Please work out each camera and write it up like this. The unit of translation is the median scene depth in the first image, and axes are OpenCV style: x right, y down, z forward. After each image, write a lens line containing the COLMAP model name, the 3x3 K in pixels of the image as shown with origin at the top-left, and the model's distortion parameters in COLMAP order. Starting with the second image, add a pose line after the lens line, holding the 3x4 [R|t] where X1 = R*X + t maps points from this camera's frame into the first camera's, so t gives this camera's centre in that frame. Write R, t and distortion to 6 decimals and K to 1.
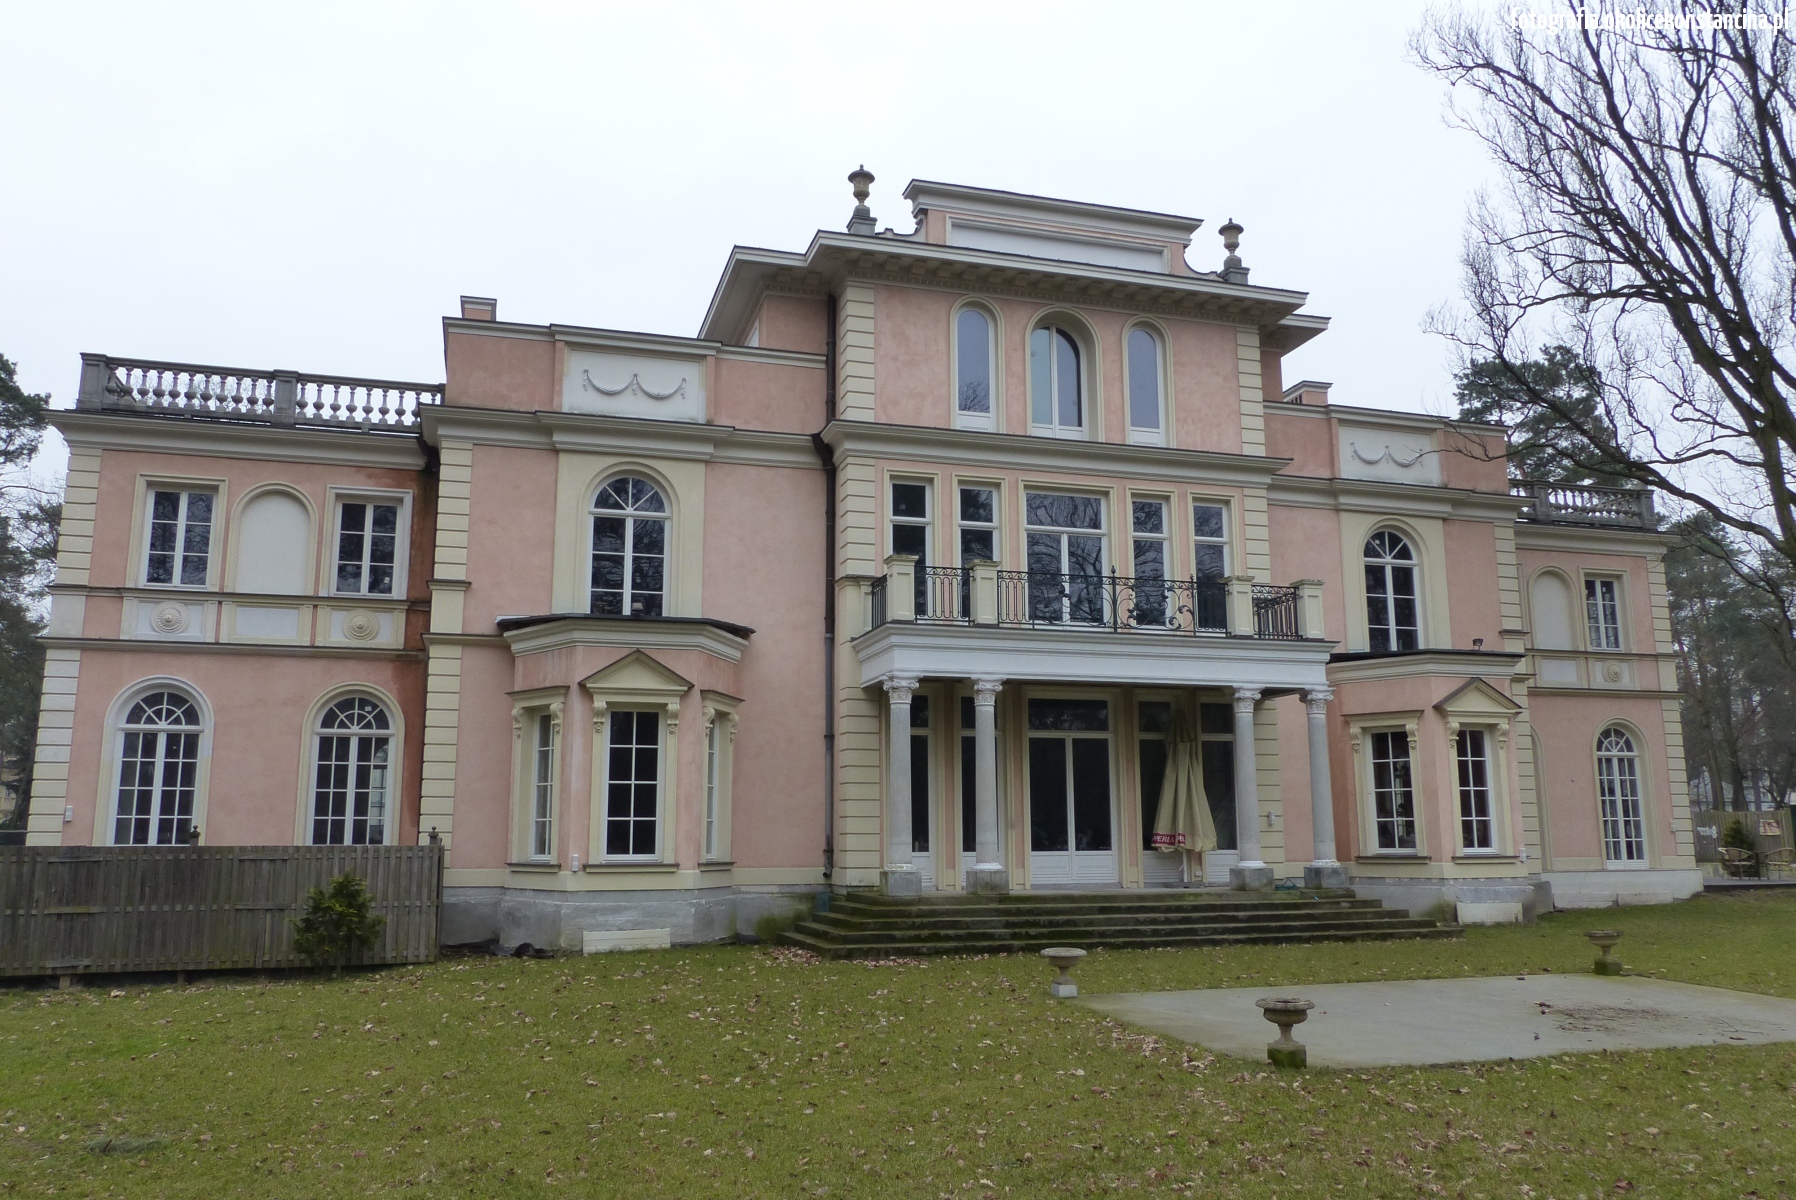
lens RADIAL K [[1351.3, 0, 895.1], [0, 1351.3, 601.7], [0, 0, 1]] dist [-0.022761, -0.006747]
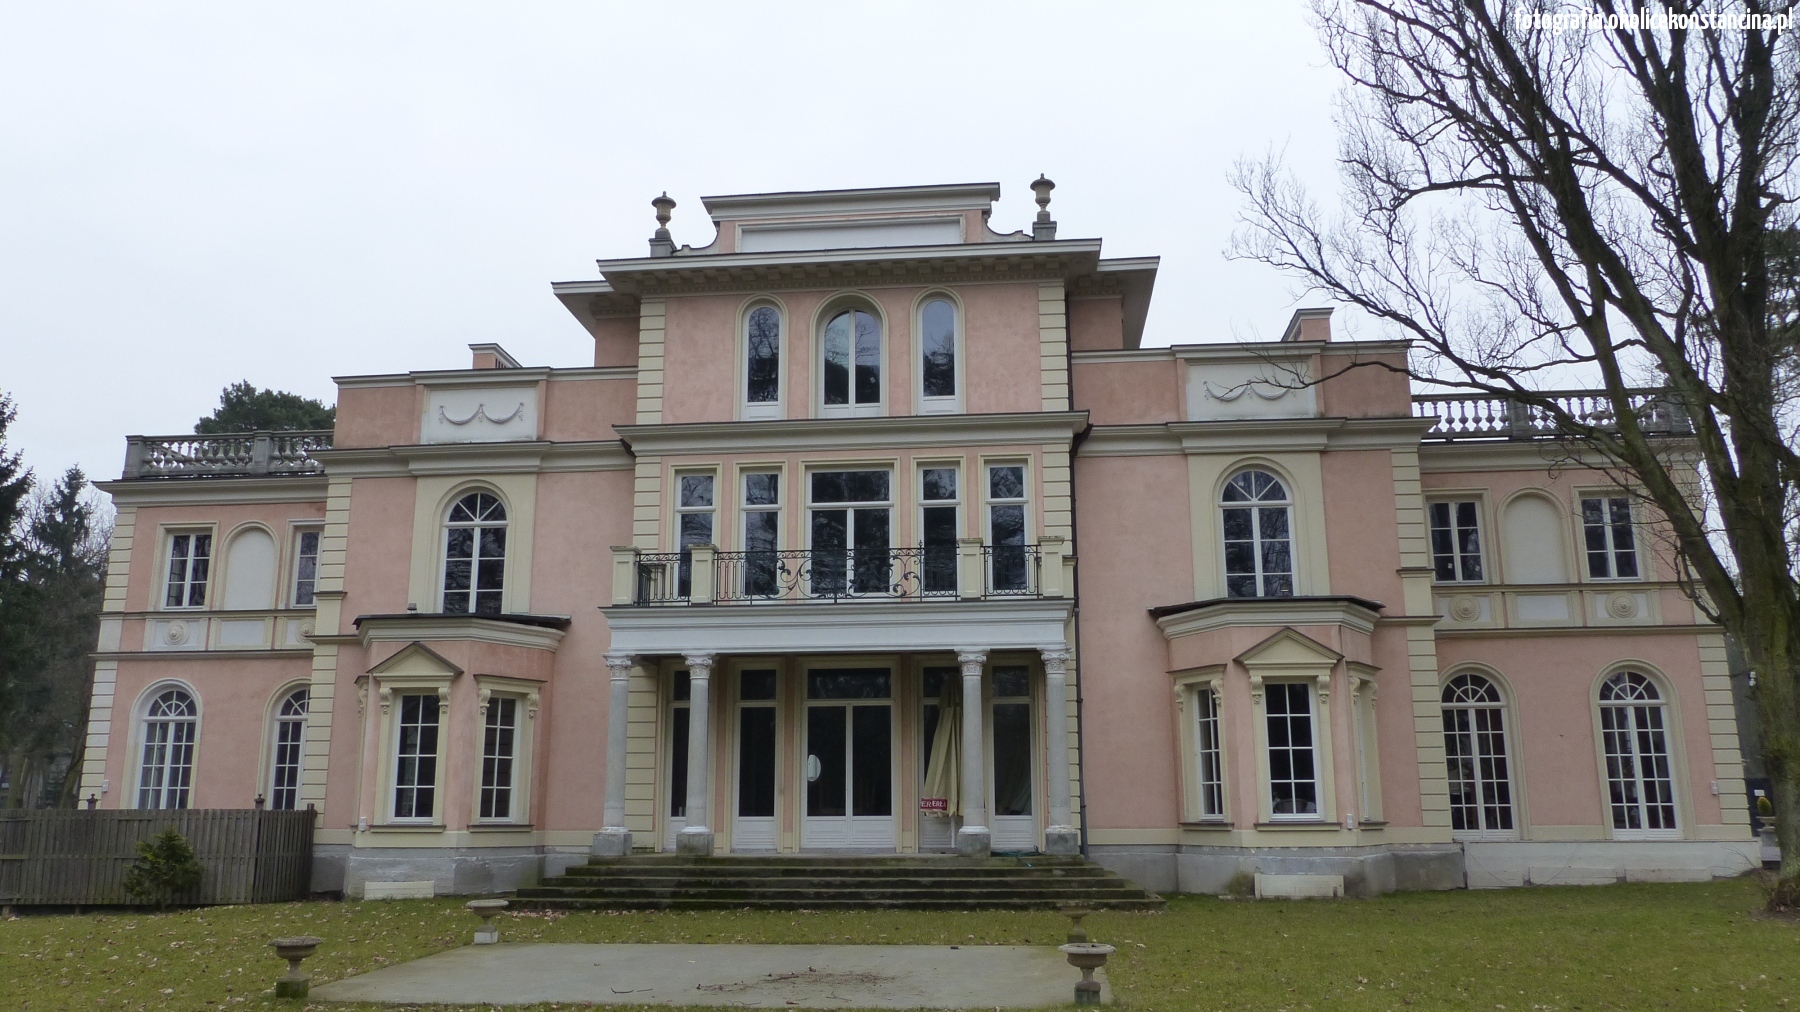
lens RADIAL K [[1354.8, 0, 905.6], [0, 1354.8, 507.0], [0, 0, 1]] dist [-0.028690, 0.008960]
pose [[0.926869, -0.083450, -0.365992, 0.570308], [0.066188, 0.996032, -0.059487, 0.014108], [0.369504, 0.030913, 0.928715, 0.050502]]
